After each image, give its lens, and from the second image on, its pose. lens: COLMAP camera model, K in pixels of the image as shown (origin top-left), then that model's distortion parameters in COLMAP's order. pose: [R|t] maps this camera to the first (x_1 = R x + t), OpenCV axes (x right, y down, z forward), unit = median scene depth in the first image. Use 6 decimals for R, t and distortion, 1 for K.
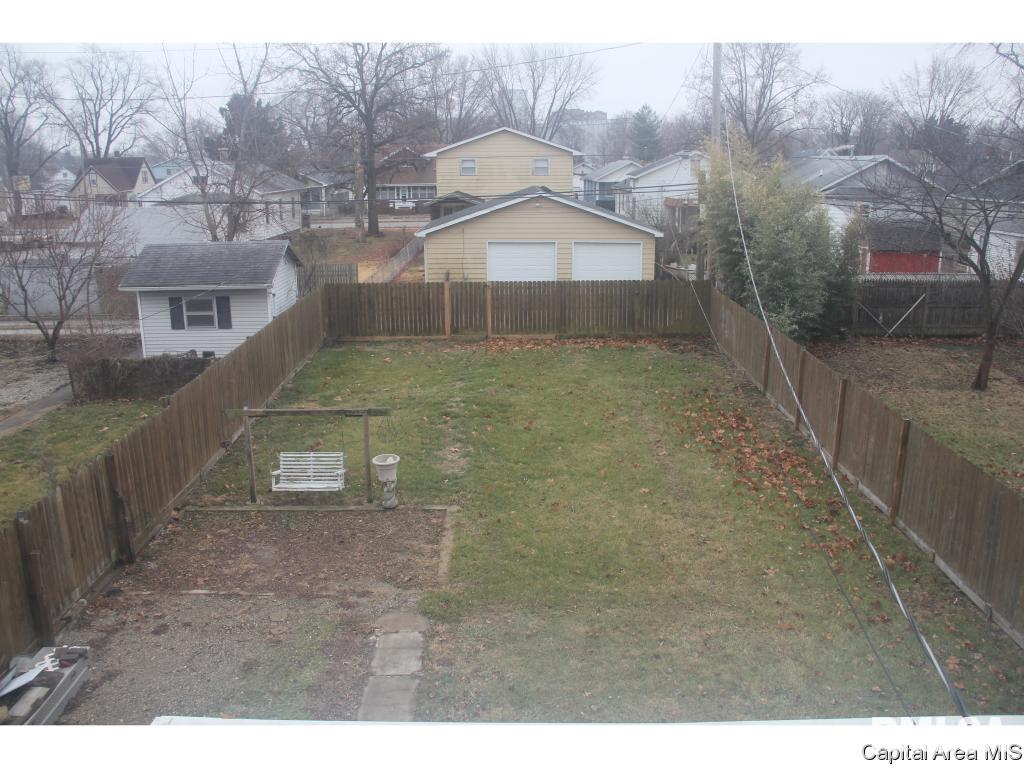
lens RADIAL K [[845.7, 0, 513.2], [0, 845.7, 388.1], [0, 0, 1]] dist [-0.118254, 0.057975]
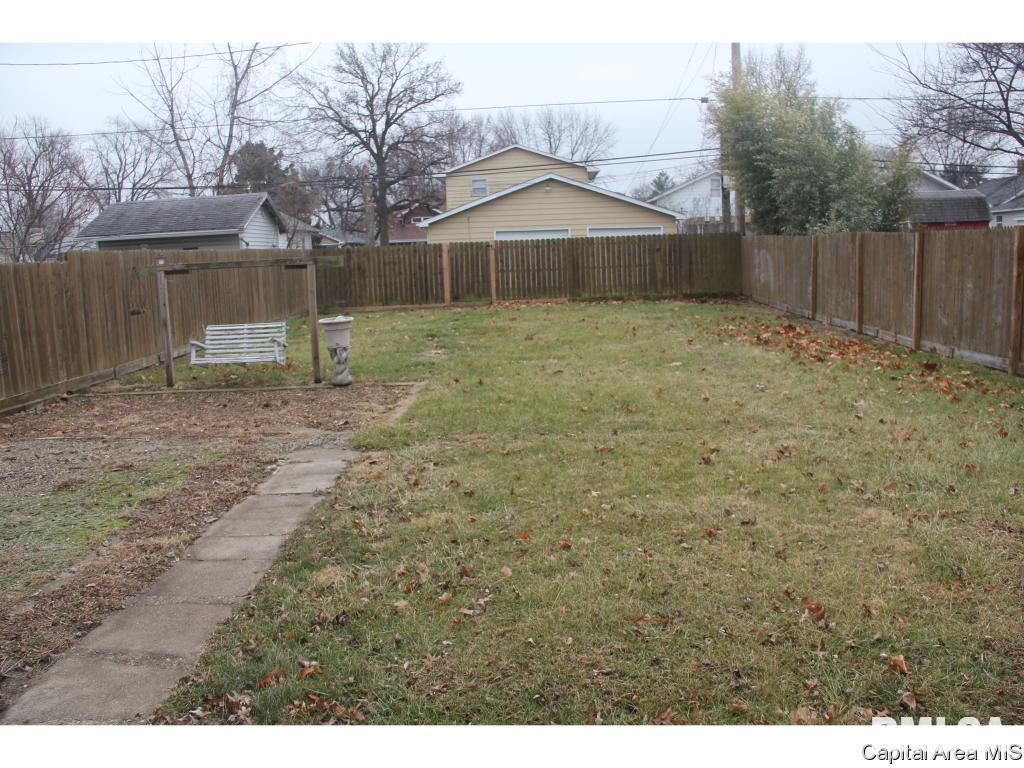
lens RADIAL K [[845.7, 0, 511.3], [0, 845.7, 377.8], [0, 0, 1]] dist [-0.118254, 0.057975]
pose [[0.999174, -0.025459, -0.031659, 0.016325], [0.021989, 0.994175, -0.105509, 0.111959], [0.034160, 0.104726, 0.993914, 0.124163]]
